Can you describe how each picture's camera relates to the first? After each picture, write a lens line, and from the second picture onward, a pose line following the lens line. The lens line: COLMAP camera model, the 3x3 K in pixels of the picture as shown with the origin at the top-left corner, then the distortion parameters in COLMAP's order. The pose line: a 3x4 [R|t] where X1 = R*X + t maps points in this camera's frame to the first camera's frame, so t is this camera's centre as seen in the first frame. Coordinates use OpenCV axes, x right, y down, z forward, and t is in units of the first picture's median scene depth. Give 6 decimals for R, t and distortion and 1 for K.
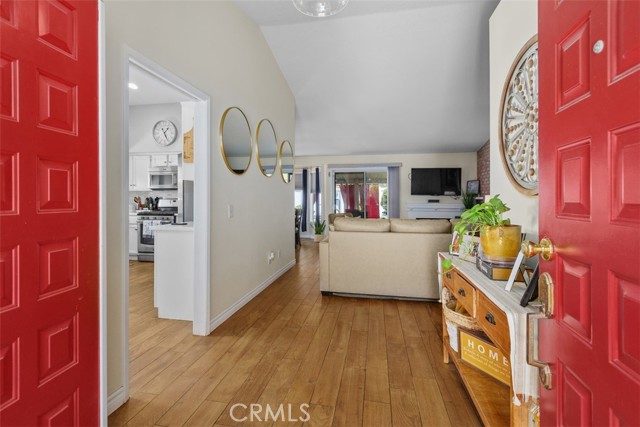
lens RADIAL K [[291.3, 0, 313.0], [0, 291.3, 200.4], [0, 0, 1]] dist [0.009459, 0.001161]
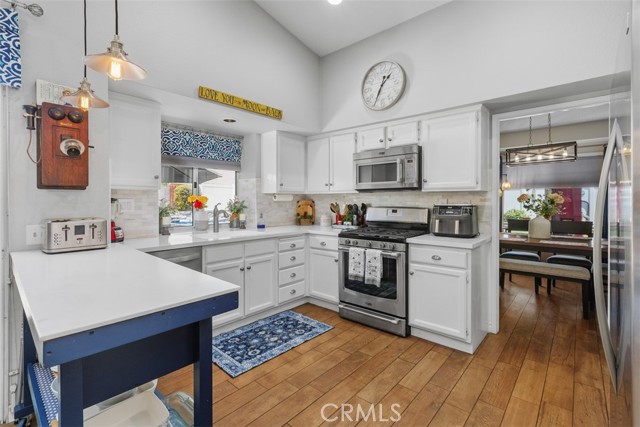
lens RADIAL K [[291.3, 0, 314.2], [0, 291.3, 198.6], [0, 0, 1]] dist [0.009459, 0.001161]
pose [[0.864275, -0.000896, -0.503018, -0.340422], [0.002209, 0.999996, 0.002014, -0.024039], [0.503014, -0.002851, 0.864274, 0.463375]]
